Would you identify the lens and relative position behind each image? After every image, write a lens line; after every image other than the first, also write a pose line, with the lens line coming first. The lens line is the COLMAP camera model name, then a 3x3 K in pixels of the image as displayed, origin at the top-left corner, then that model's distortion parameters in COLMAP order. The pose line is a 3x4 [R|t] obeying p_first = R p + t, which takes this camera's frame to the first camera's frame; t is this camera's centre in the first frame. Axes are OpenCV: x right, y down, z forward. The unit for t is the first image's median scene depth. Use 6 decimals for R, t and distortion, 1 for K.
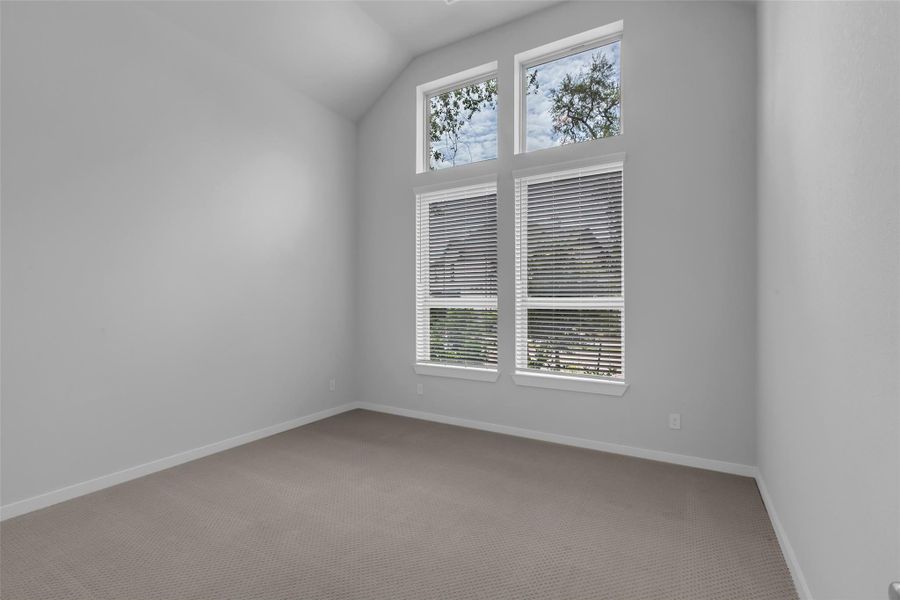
lens RADIAL K [[399.0, 0, 449.4], [0, 399.0, 301.5], [0, 0, 1]] dist [-0.000271, -0.000071]
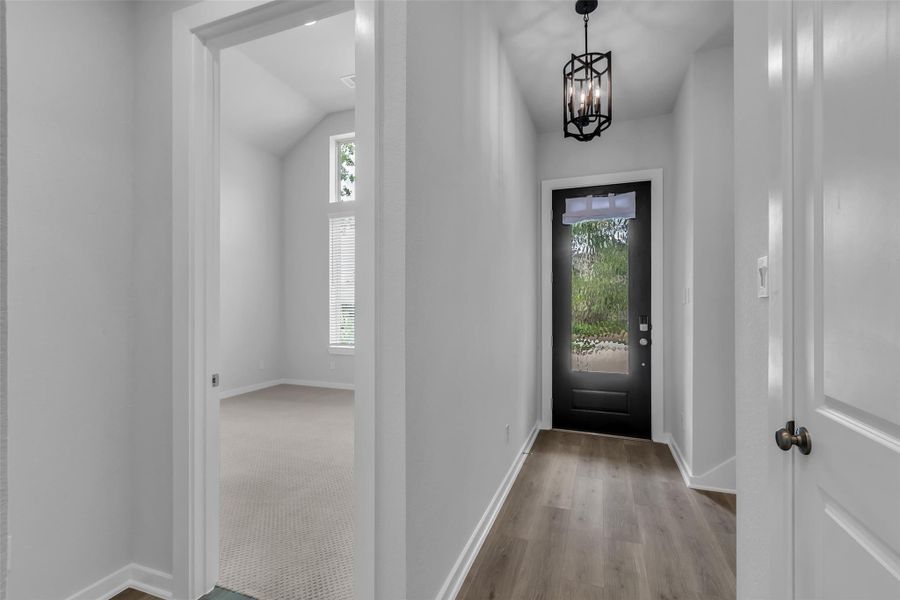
lens RADIAL K [[399.0, 0, 453.8], [0, 399.0, 301.9], [0, 0, 1]] dist [-0.000271, -0.000071]
pose [[0.983764, -0.000381, 0.179469, 0.083416], [-0.000896, 0.999975, 0.007035, -0.002091], [-0.179467, -0.007081, 0.983738, -0.371965]]
